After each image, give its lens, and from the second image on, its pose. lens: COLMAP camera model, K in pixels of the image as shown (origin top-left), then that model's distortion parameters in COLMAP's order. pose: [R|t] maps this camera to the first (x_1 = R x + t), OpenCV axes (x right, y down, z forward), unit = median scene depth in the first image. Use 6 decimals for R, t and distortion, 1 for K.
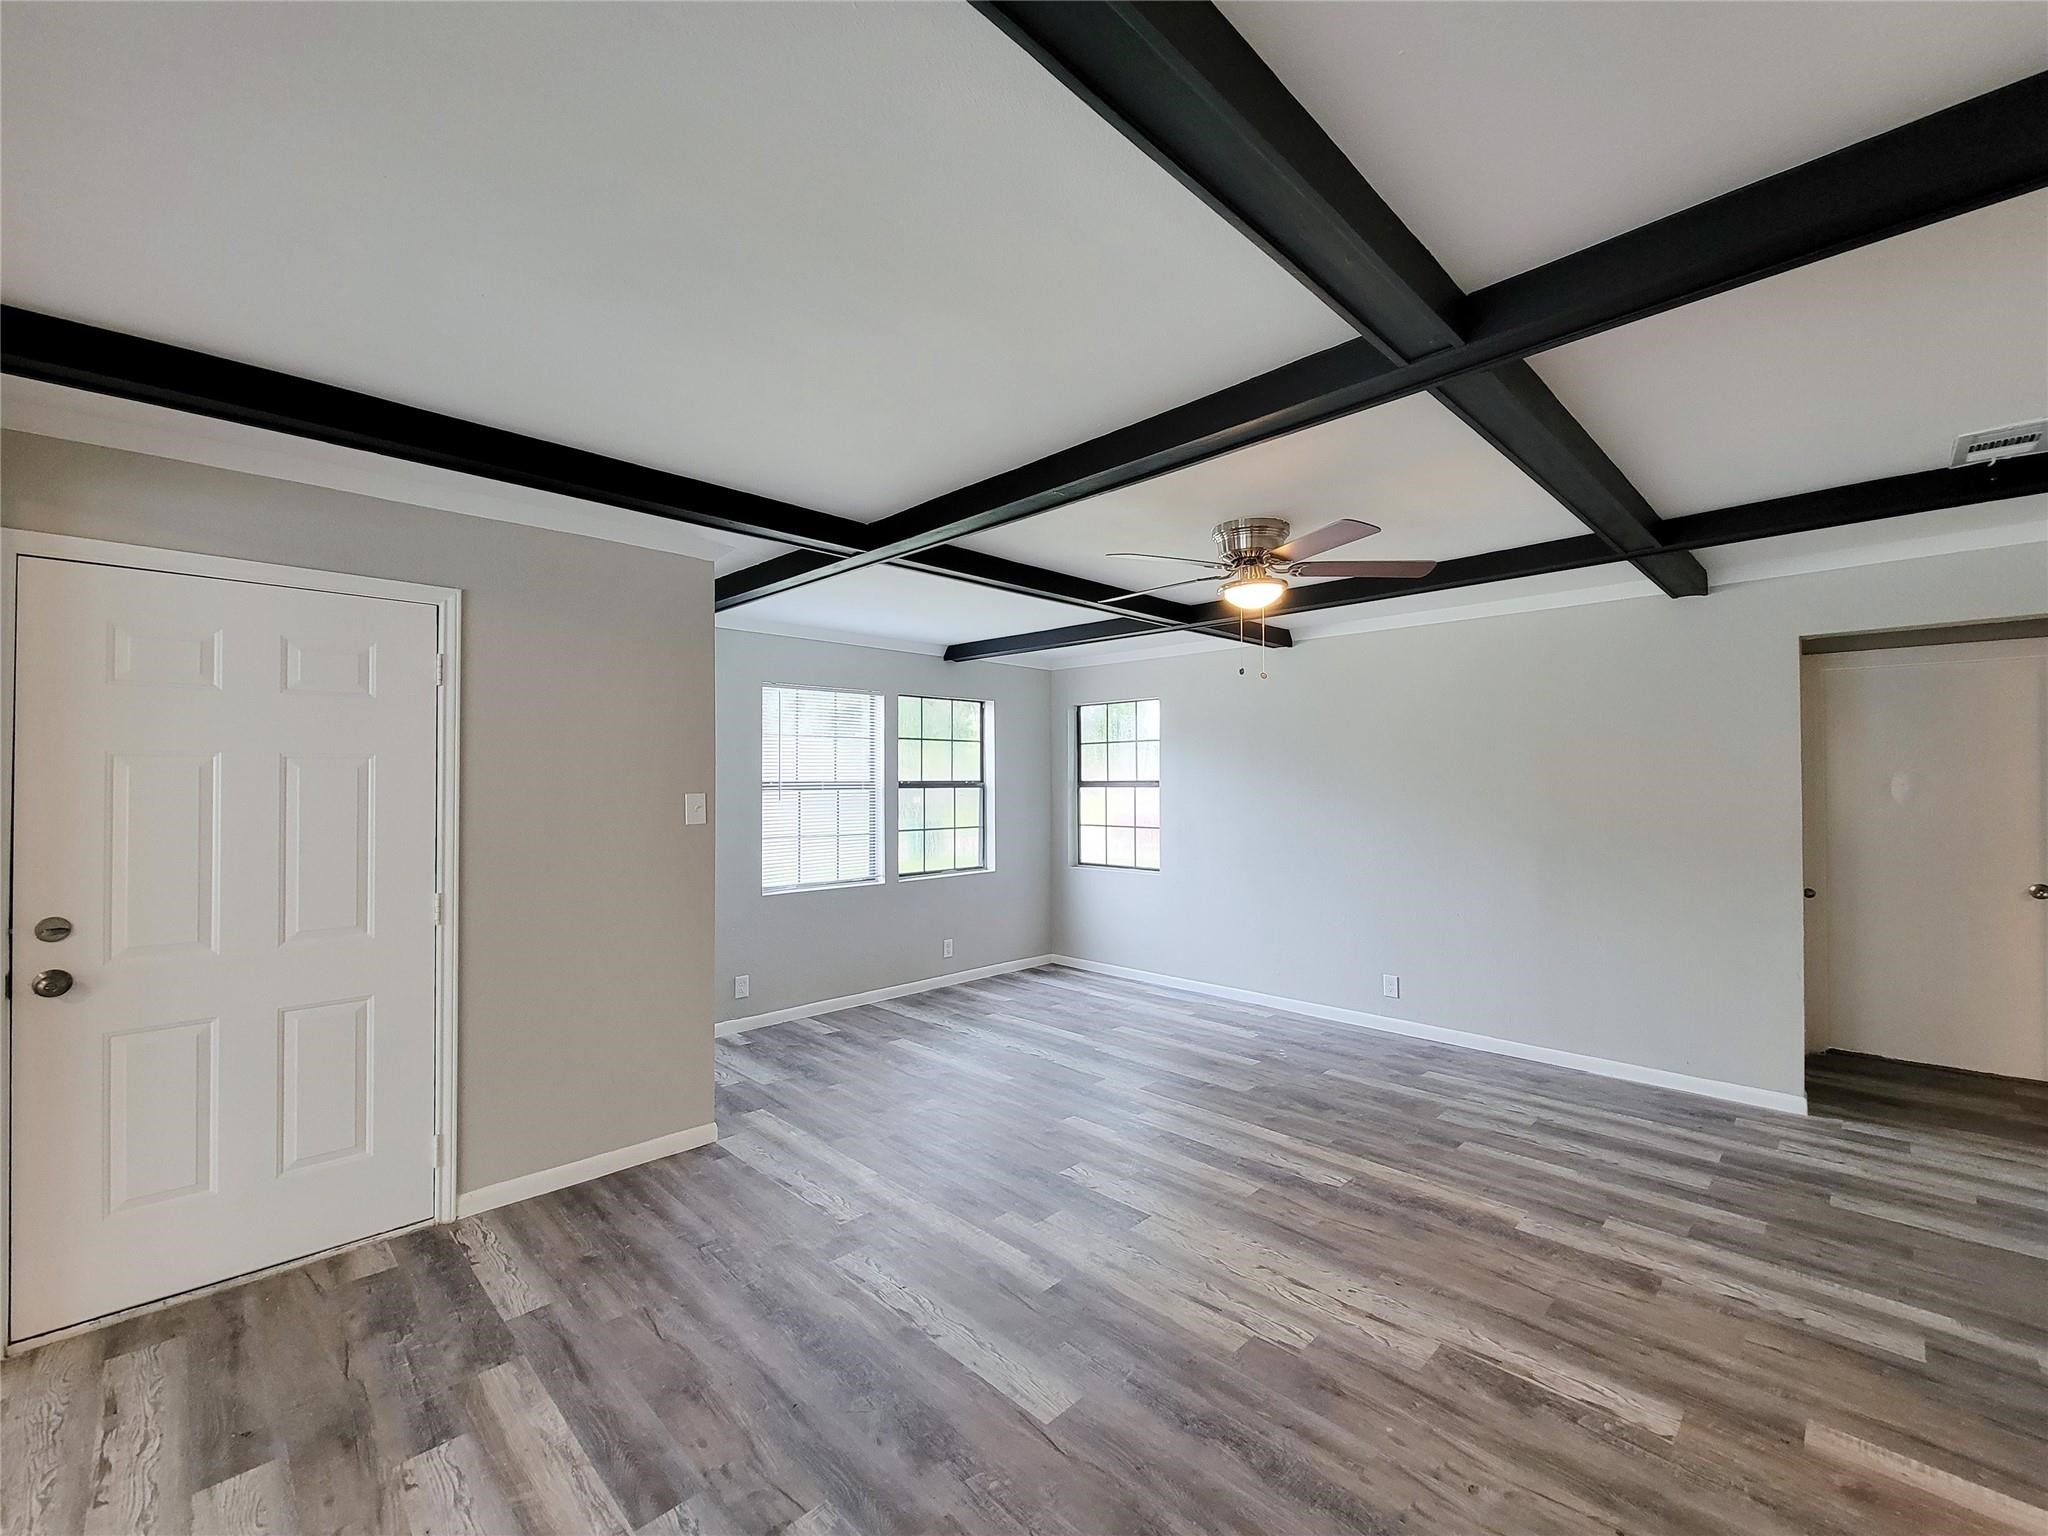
lens RADIAL K [[845.3, 0, 1037.4], [0, 845.3, 770.2], [0, 0, 1]] dist [0.007566, -0.003995]
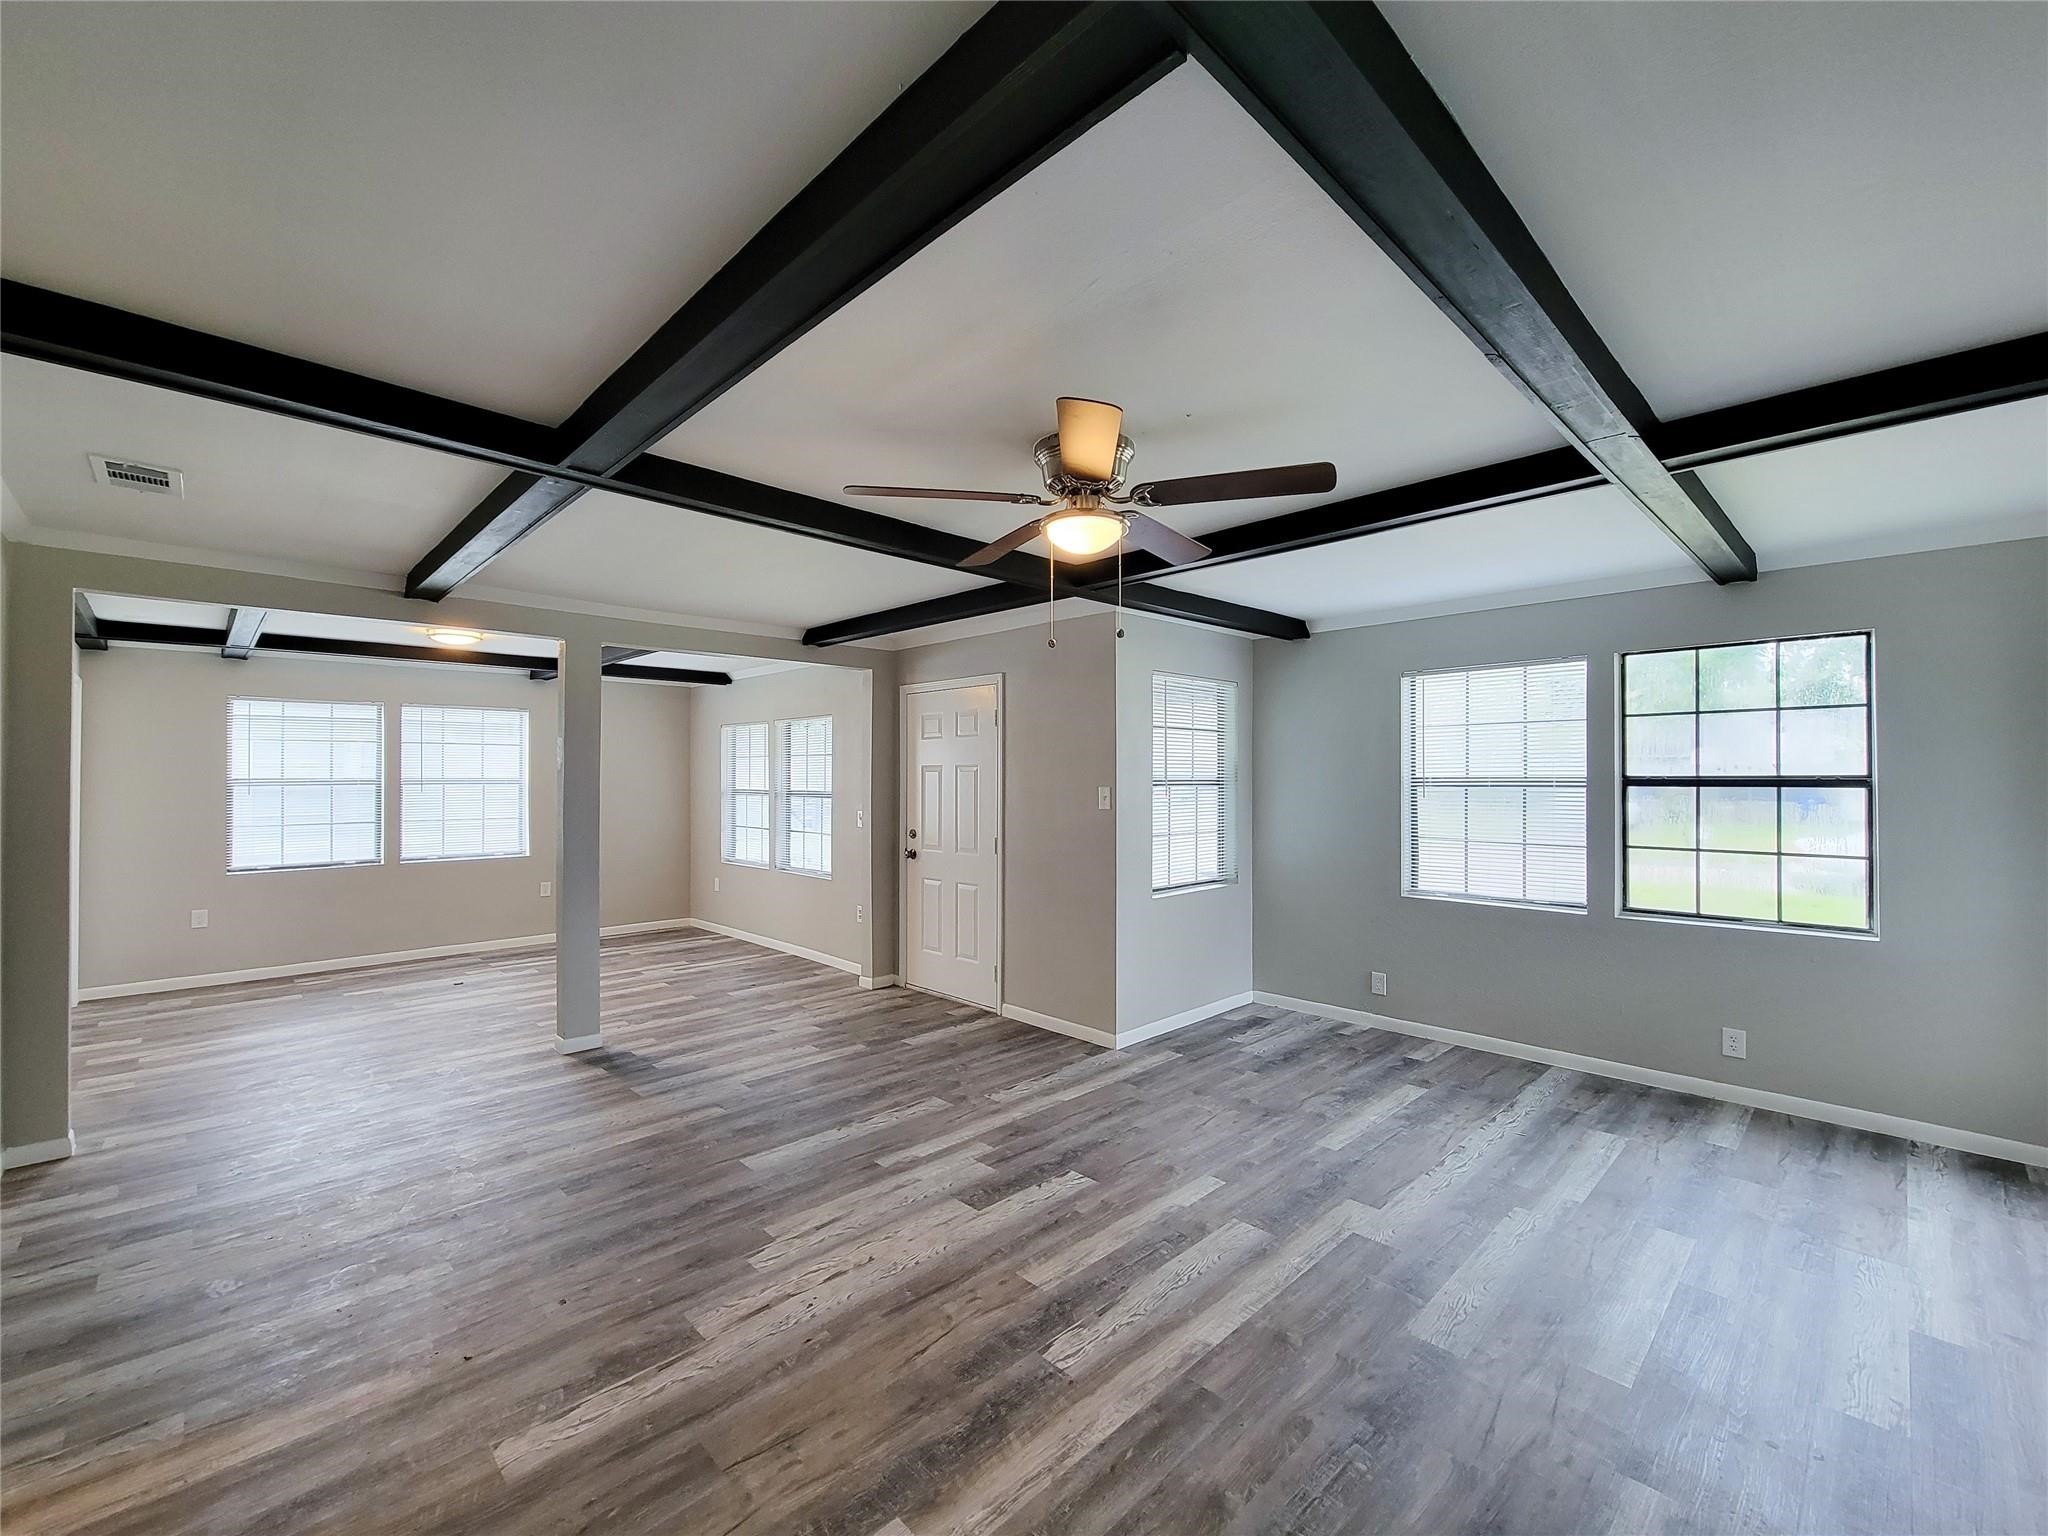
lens RADIAL K [[845.3, 0, 1037.4], [0, 845.3, 770.2], [0, 0, 1]] dist [0.007566, -0.003995]
pose [[0.001174, -0.005753, -0.999983, 1.078525], [0.015485, 0.999864, -0.005734, 0.011472], [0.999879, -0.015478, 0.001263, 1.019552]]
